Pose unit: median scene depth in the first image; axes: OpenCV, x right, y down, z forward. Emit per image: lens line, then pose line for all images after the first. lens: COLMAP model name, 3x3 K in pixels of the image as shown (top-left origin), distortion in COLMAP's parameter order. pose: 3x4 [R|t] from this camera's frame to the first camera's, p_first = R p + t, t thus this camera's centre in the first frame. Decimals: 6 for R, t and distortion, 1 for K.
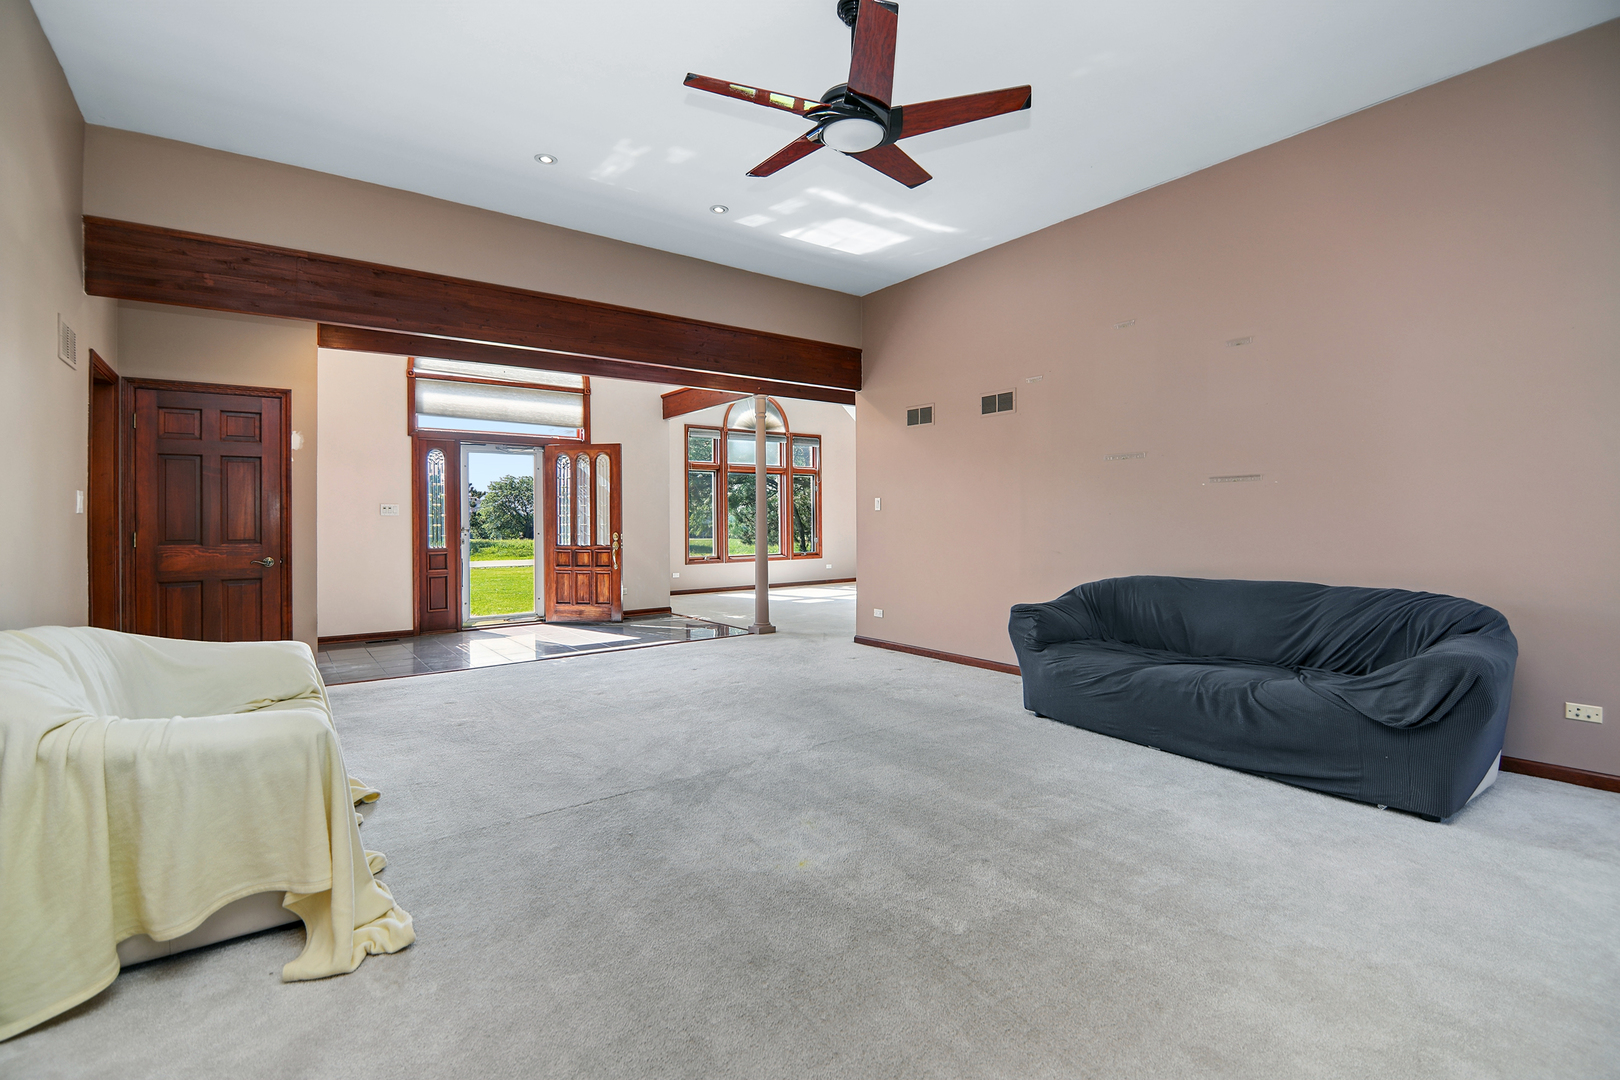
lens RADIAL K [[732.3, 0, 809.3], [0, 732.3, 533.0], [0, 0, 1]] dist [-0.008194, -0.006375]
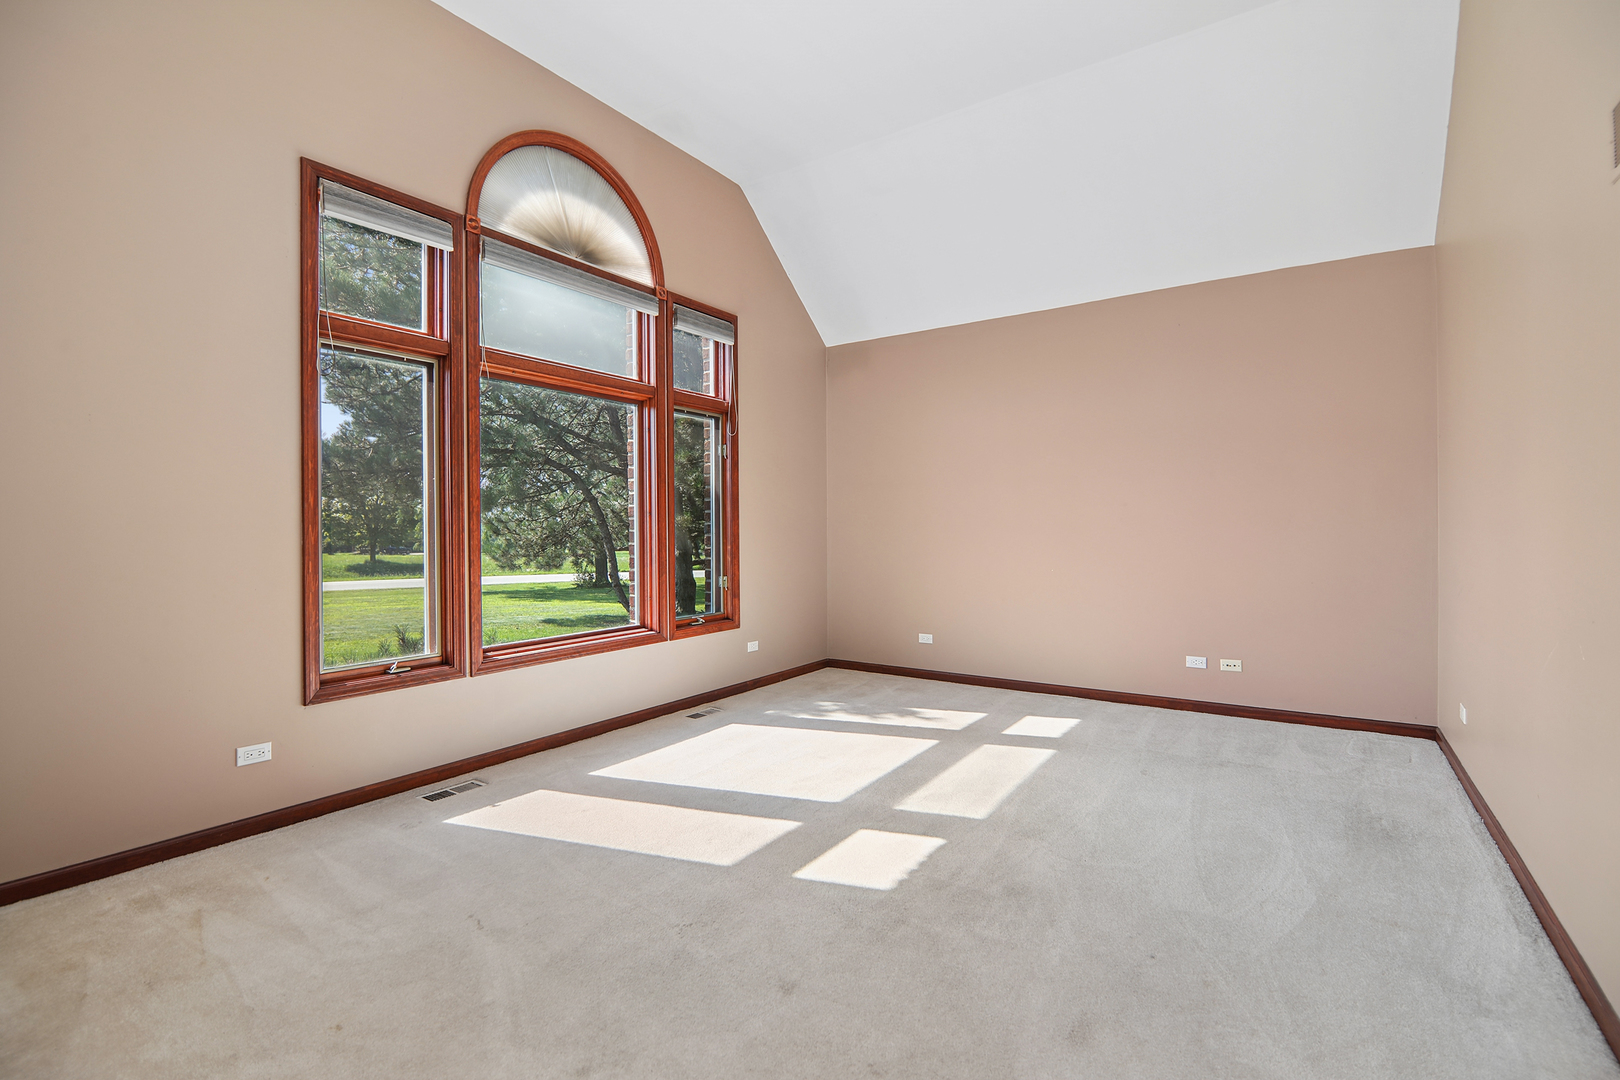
lens RADIAL K [[732.3, 0, 807.5], [0, 732.3, 530.4], [0, 0, 1]] dist [-0.008194, -0.006375]
pose [[0.949590, -0.001720, 0.313488, -0.073698], [0.007249, 0.999838, -0.016472, -0.011599], [-0.313409, 0.017914, 0.949449, 0.638349]]
